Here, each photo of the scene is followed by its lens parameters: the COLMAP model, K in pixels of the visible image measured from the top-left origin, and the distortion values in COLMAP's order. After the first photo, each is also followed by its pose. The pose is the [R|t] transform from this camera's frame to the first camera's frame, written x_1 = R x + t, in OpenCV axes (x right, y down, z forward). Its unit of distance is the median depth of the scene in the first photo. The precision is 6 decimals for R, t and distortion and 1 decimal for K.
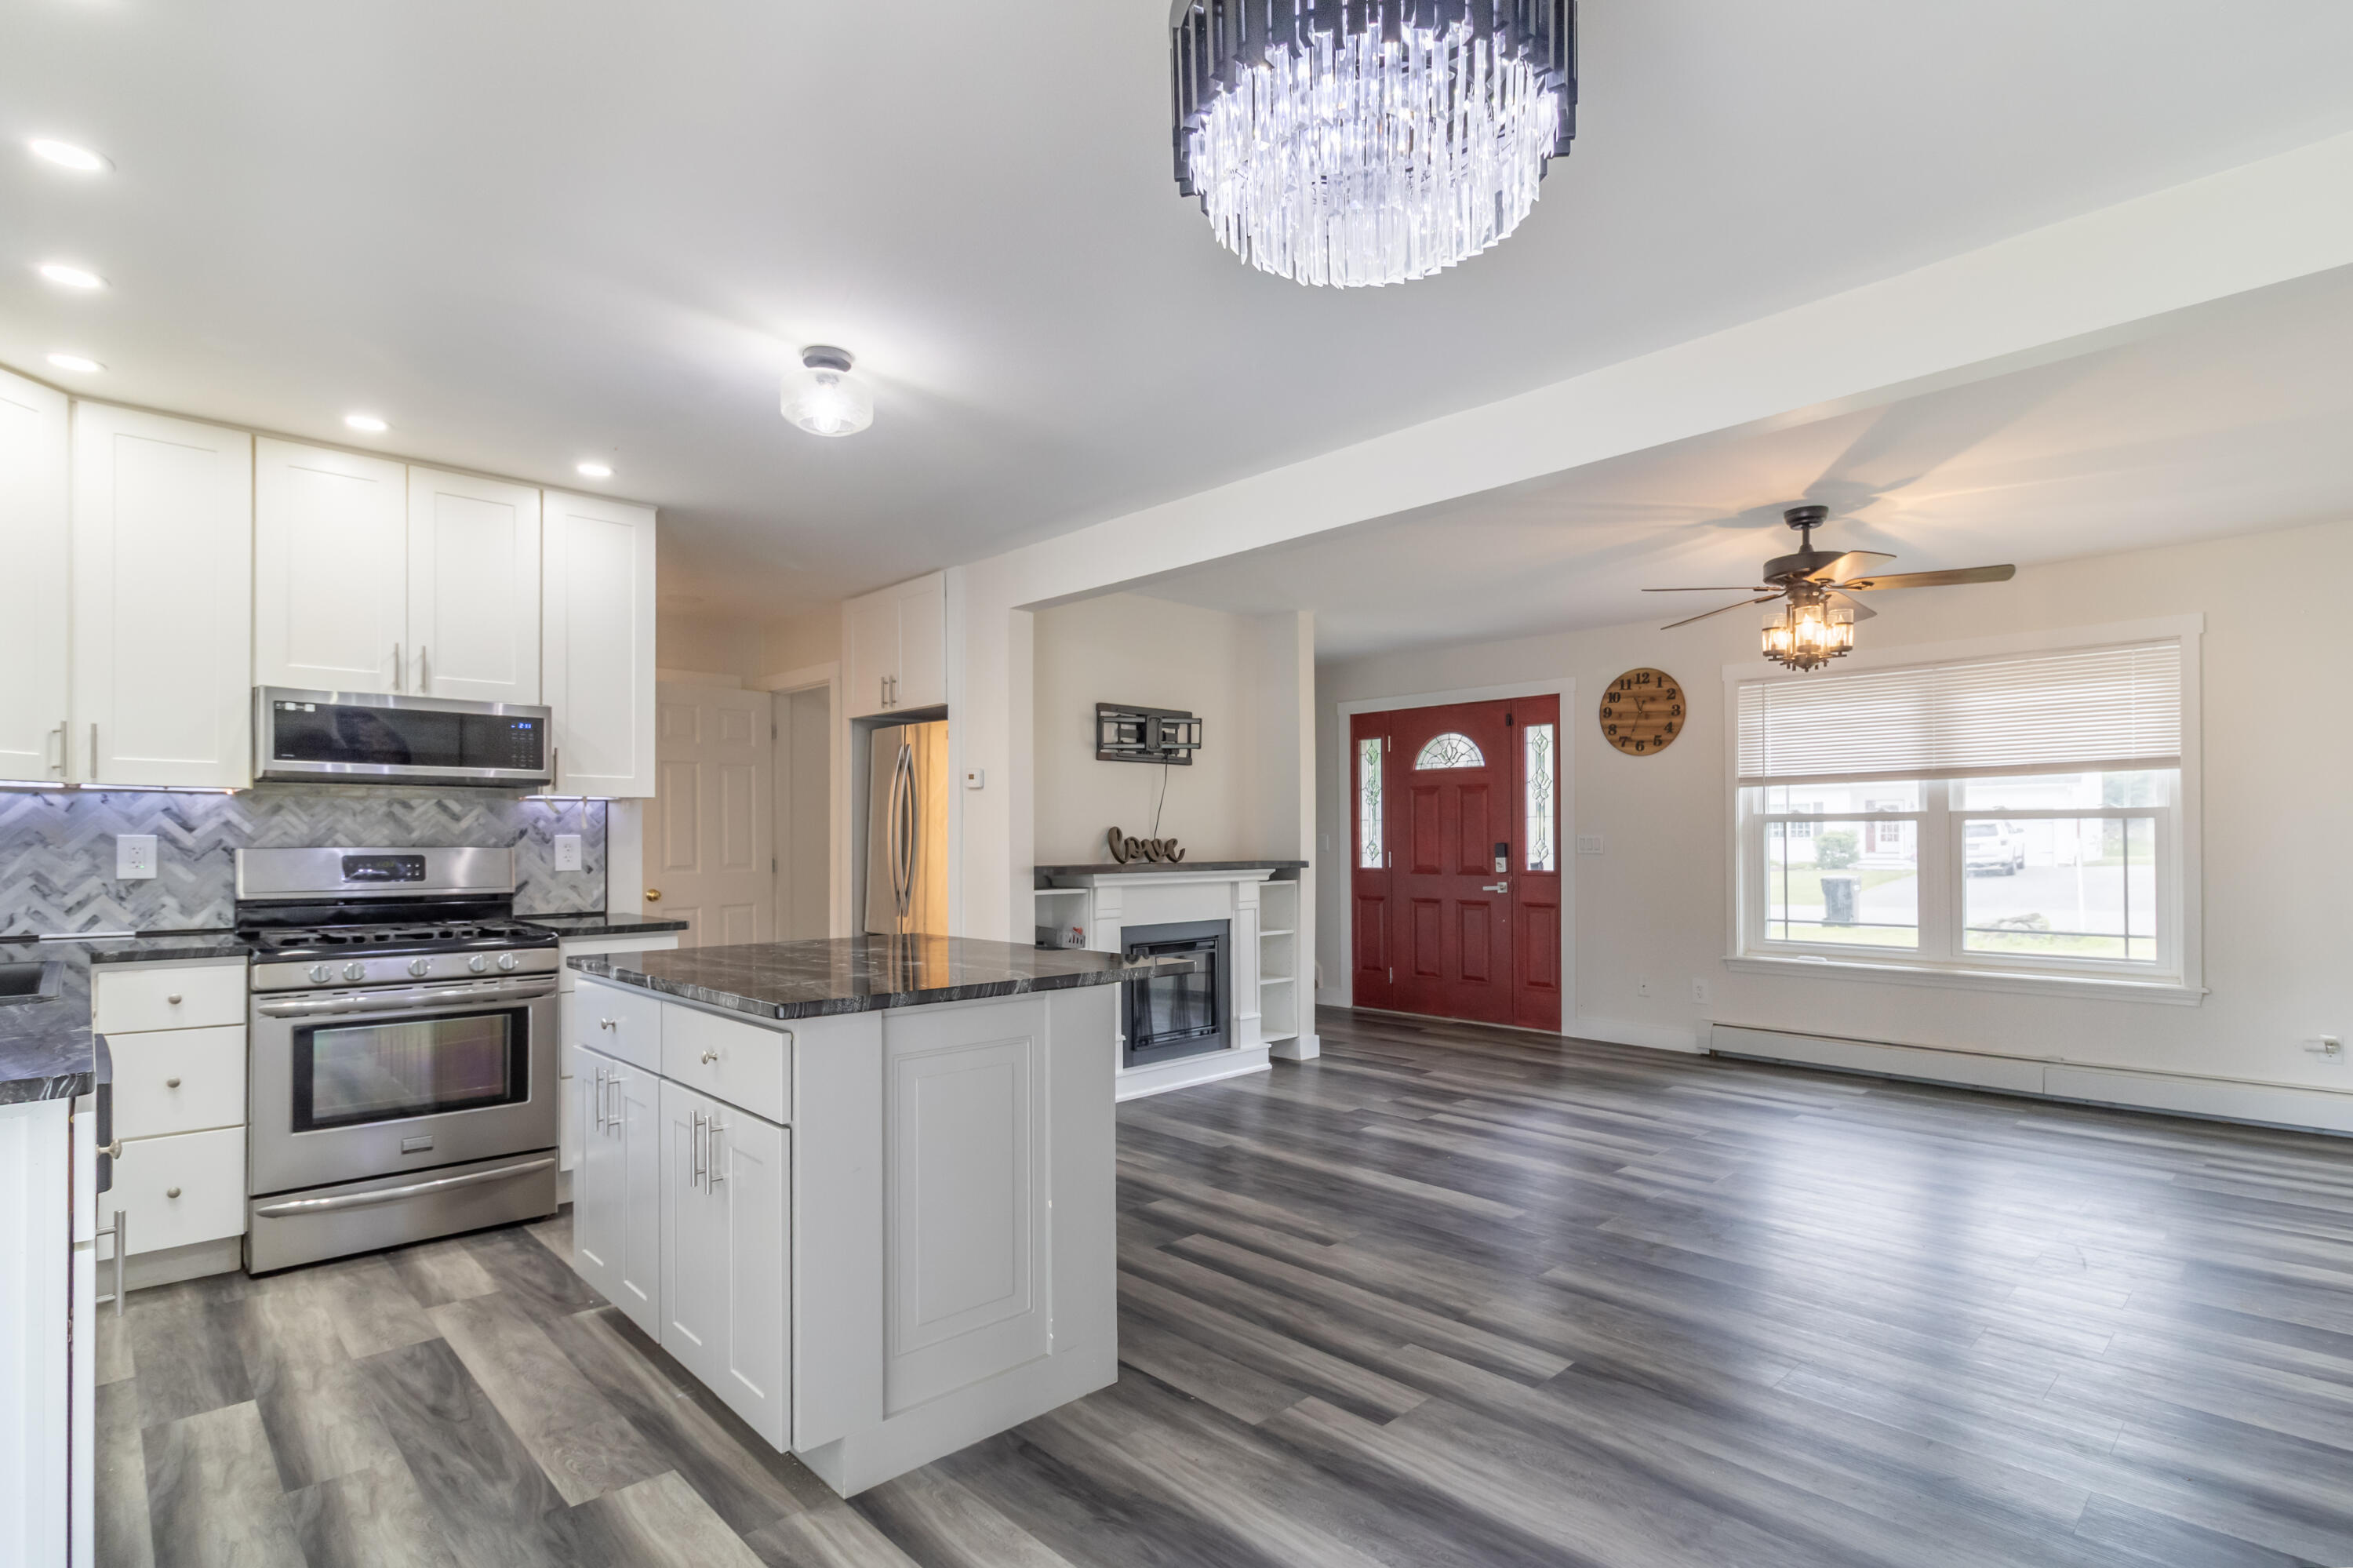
lens RADIAL K [[1136.1, 0, 1155.1], [0, 1136.1, 838.8], [0, 0, 1]] dist [0.003958, -0.001702]
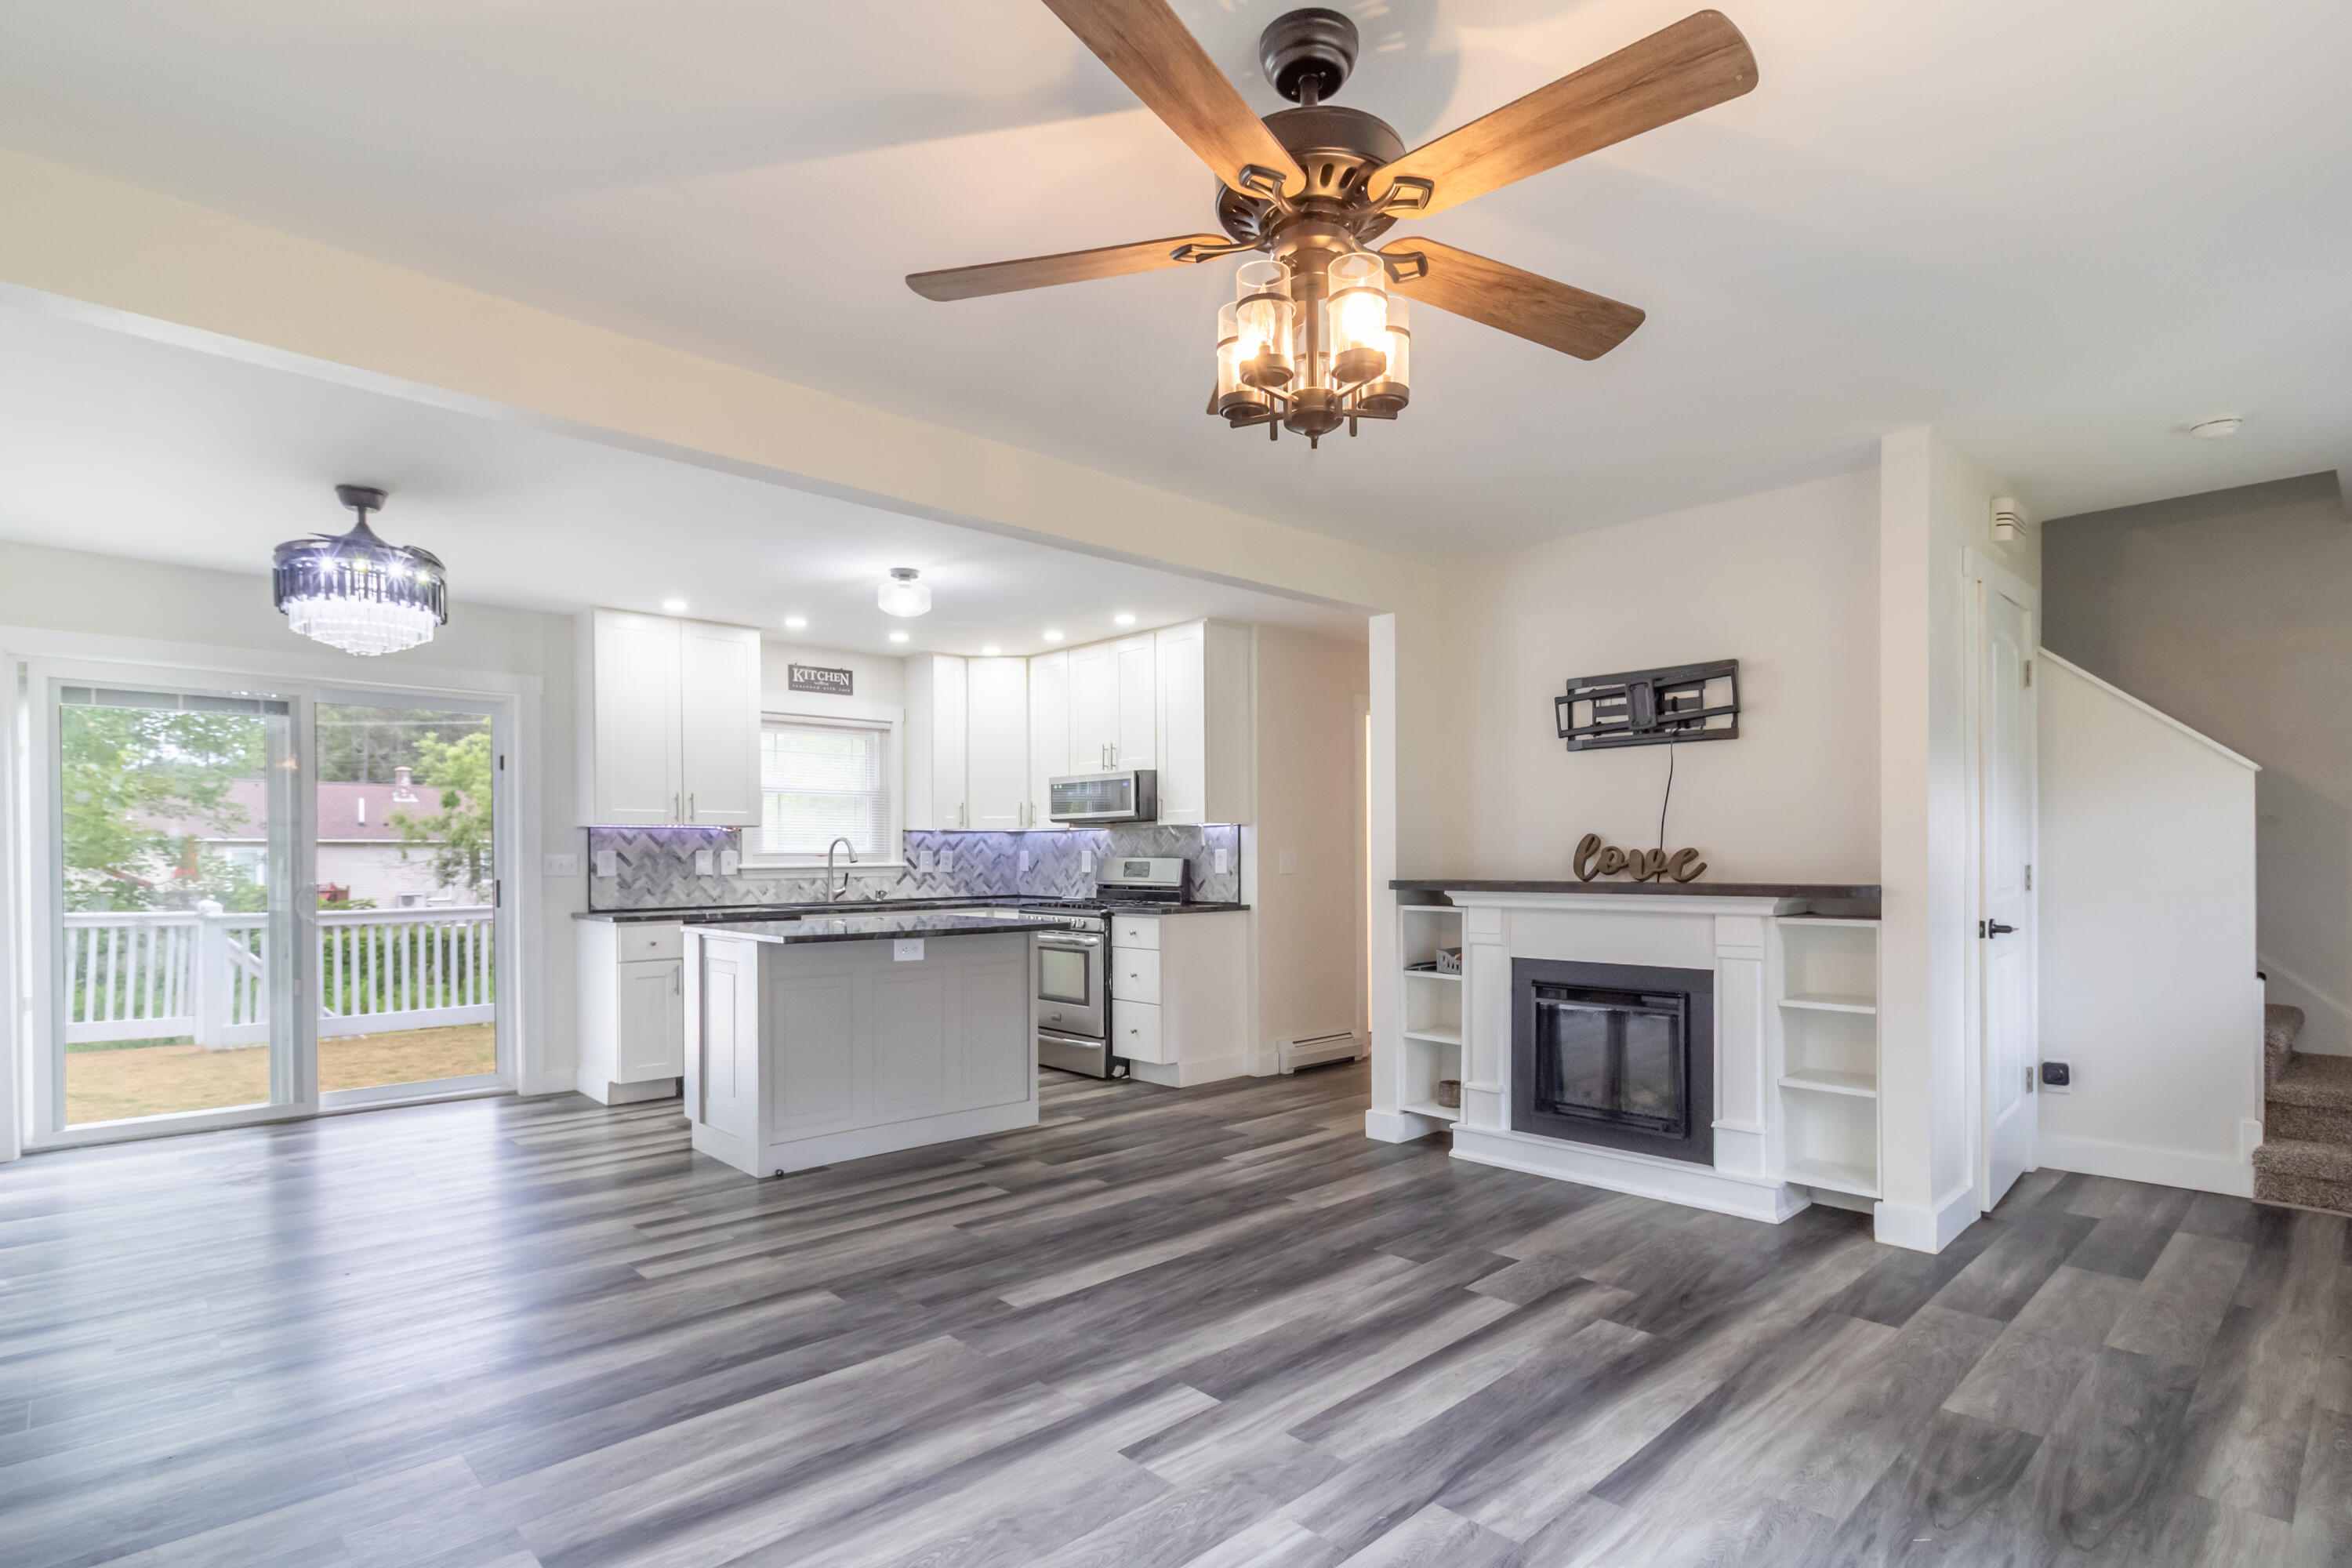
lens RADIAL K [[1135.6, 0, 1205.6], [0, 1135.6, 855.4], [0, 0, 1]] dist [0.003958, -0.001702]
pose [[0.046908, 0.002508, -0.998896, 1.113399], [0.007547, 0.999967, 0.002865, 0.000012], [0.998871, -0.007673, 0.046887, 1.060564]]
